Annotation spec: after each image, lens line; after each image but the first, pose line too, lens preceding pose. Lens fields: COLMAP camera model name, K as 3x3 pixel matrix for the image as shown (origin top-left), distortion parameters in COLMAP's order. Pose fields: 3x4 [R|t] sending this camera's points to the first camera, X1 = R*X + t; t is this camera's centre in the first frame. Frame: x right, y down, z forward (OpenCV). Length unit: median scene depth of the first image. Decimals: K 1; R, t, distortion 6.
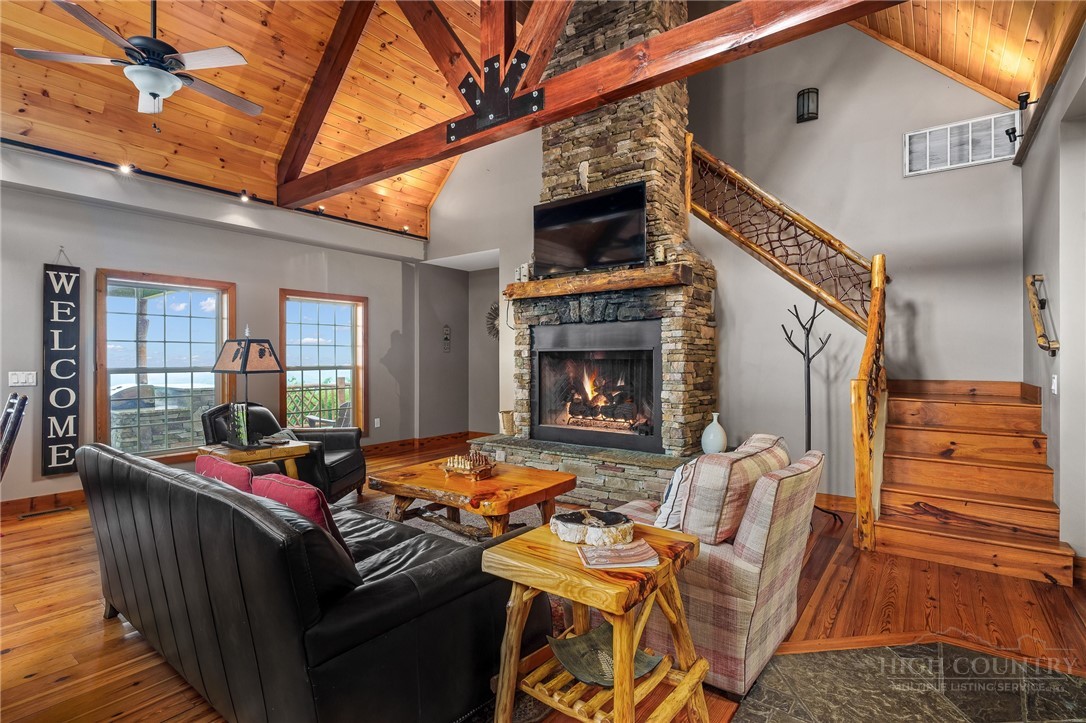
lens RADIAL K [[522.2, 0, 535.6], [0, 522.2, 357.7], [0, 0, 1]] dist [0.001917, -0.000005]
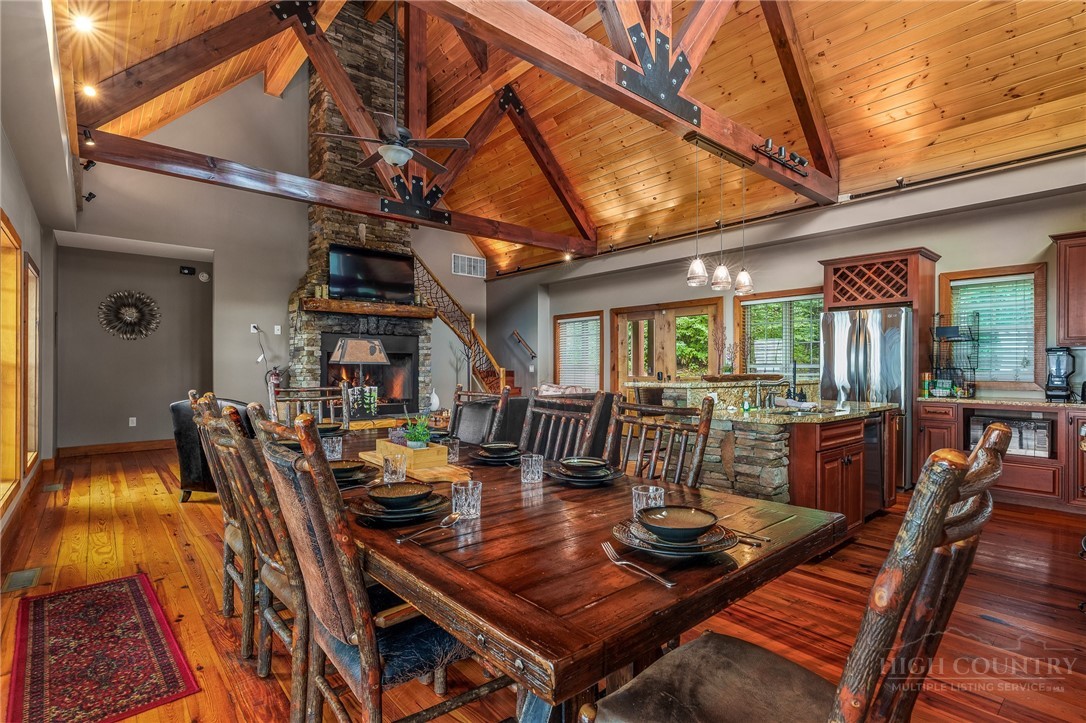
lens RADIAL K [[523.6, 0, 543.0], [0, 523.6, 361.5], [0, 0, 1]] dist [0.001904, -0.000295]
pose [[0.209243, 0.008127, 0.977830, -1.329865], [-0.006209, 0.999956, -0.006982, 0.020322], [-0.977844, -0.004611, 0.209284, 0.209069]]
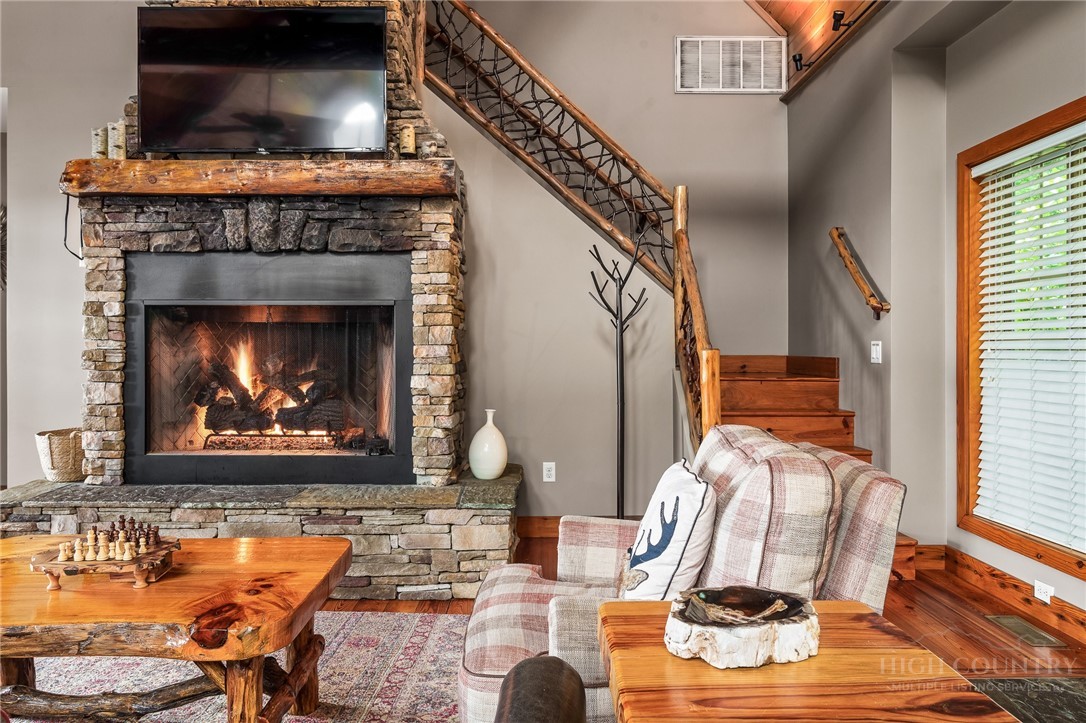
lens RADIAL K [[797.0, 0, 540.6], [0, 797.0, 347.6], [0, 0, 1]] dist [-0.000084, 0.001843]
pose [[0.791030, -0.001202, 0.611776, -0.179477], [-0.003829, 0.999969, 0.006915, 0.024103], [-0.611765, -0.007813, 0.791001, 0.197495]]
